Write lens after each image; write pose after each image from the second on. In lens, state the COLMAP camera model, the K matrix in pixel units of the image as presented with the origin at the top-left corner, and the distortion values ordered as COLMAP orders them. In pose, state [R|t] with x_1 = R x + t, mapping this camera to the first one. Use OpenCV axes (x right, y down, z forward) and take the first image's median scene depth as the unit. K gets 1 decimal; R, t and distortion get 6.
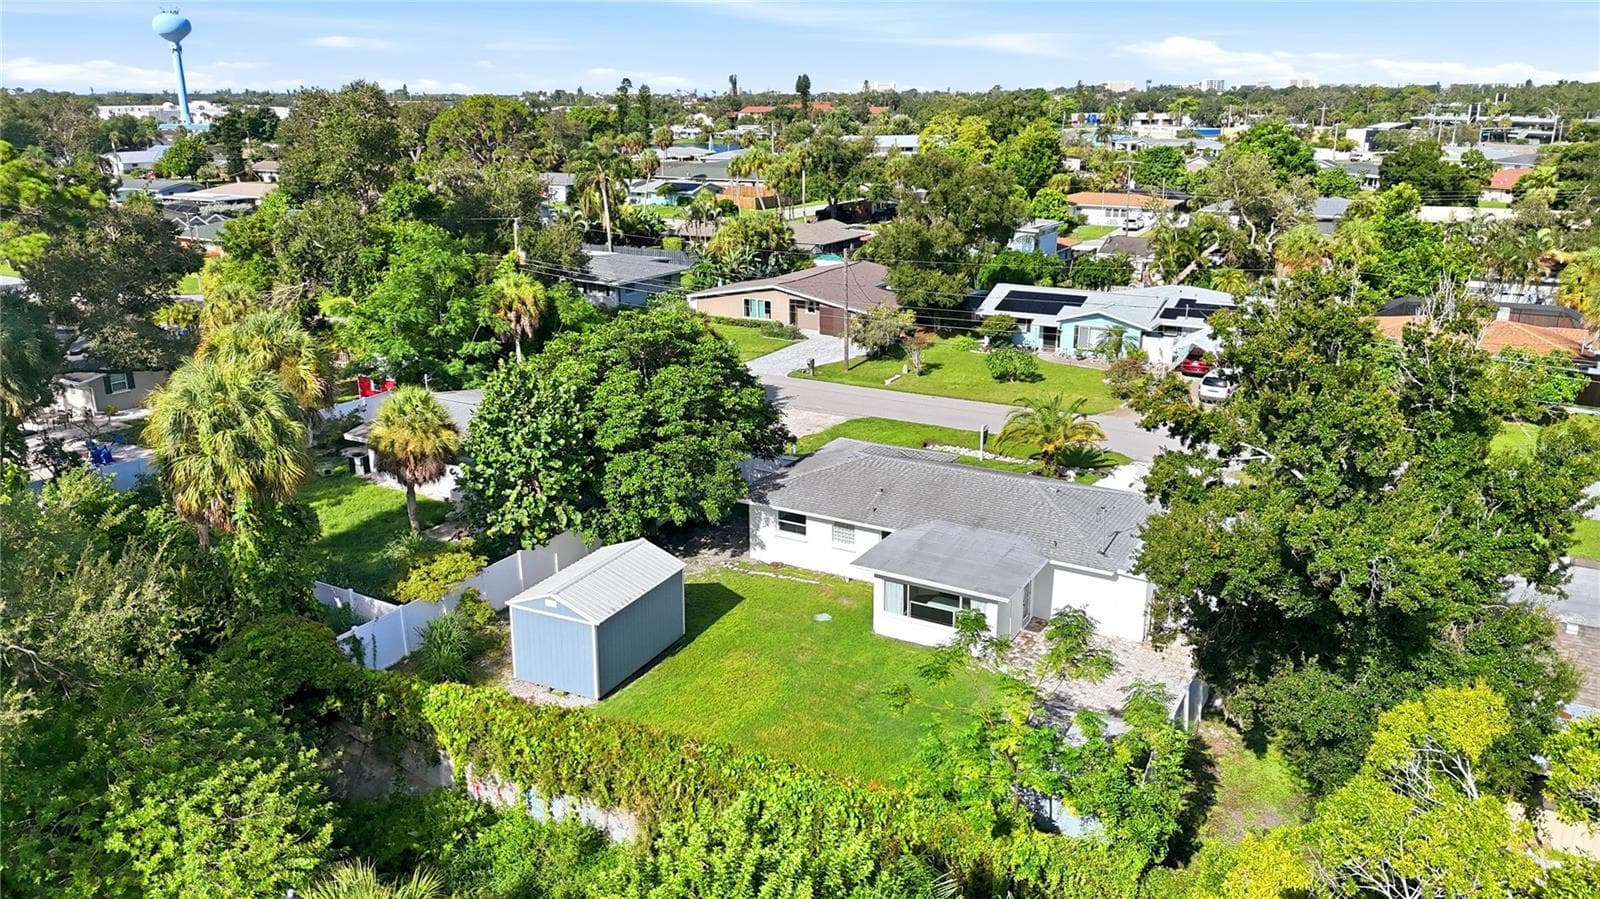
lens RADIAL K [[1197.9, 0, 800.0], [0, 1197.9, 449.5], [0, 0, 1]] dist [0.000798, -0.000624]
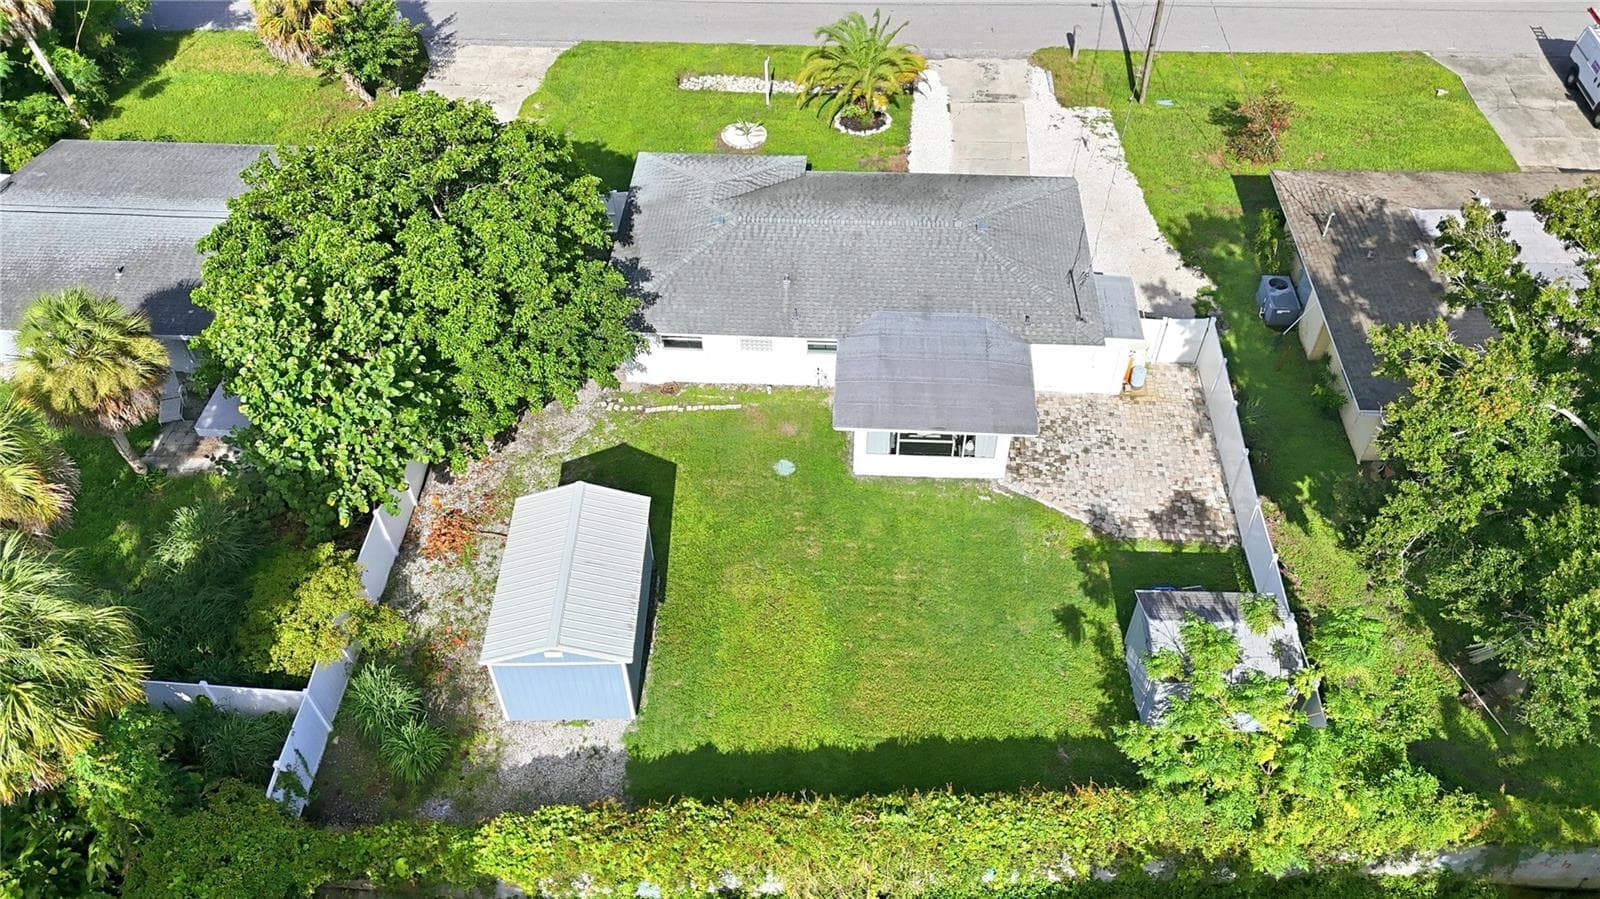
lens RADIAL K [[1197.9, 0, 800.0], [0, 1197.9, 449.5], [0, 0, 1]] dist [0.000798, -0.000624]
pose [[0.892903, -0.336320, 0.299356, -0.224328], [0.139317, 0.838611, 0.526614, -0.320017], [-0.428154, -0.428510, 0.795653, 0.343685]]
